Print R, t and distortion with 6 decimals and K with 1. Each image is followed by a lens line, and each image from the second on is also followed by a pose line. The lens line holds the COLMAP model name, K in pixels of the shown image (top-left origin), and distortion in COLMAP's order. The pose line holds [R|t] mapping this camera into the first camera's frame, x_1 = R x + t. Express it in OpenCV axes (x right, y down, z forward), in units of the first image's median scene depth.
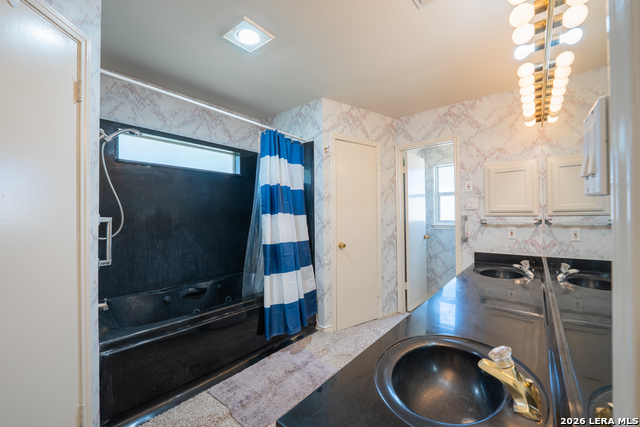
lens RADIAL K [[263.7, 0, 317.1], [0, 263.7, 214.2], [0, 0, 1]] dist [-0.007209, -0.000318]
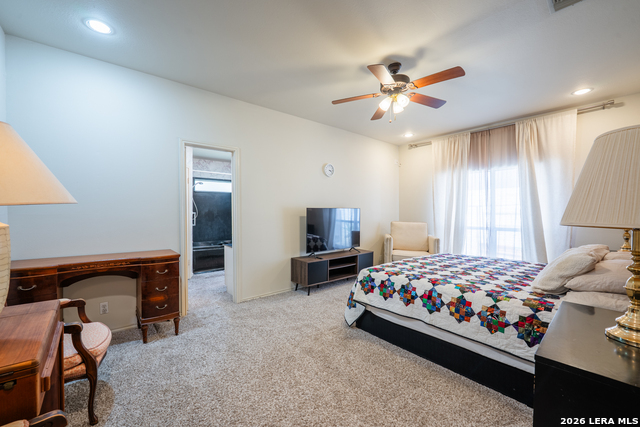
lens RADIAL K [[263.7, 0, 317.1], [0, 263.7, 214.2], [0, 0, 1]] dist [-0.007209, -0.000318]
pose [[0.983904, 0.008324, -0.178504, 0.918654], [-0.005611, 0.999861, 0.015698, -0.020541], [0.178610, -0.014444, 0.983814, -1.378844]]
